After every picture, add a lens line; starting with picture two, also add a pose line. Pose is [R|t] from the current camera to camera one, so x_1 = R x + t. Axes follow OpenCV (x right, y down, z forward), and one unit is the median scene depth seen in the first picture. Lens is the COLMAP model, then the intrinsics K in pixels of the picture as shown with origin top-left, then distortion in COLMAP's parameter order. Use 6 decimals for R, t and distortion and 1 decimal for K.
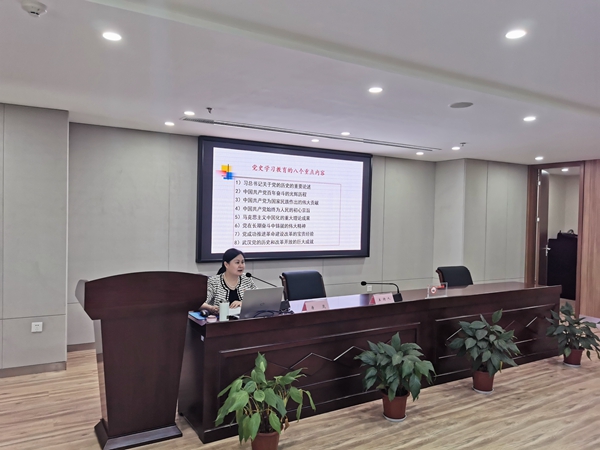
lens RADIAL K [[462.3, 0, 300.0], [0, 462.3, 225.0], [0, 0, 1]] dist [-0.008178, -0.006881]
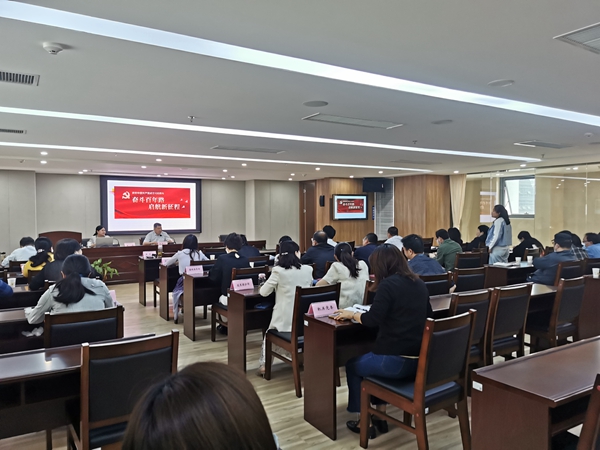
lens RADIAL K [[462.3, 0, 300.0], [0, 462.3, 225.0], [0, 0, 1]] dist [-0.008178, -0.006881]
pose [[0.999298, -0.026781, 0.026213, 0.606763], [0.026767, 0.999641, 0.000879, 0.051541], [-0.026227, -0.000177, 0.999656, -1.072659]]
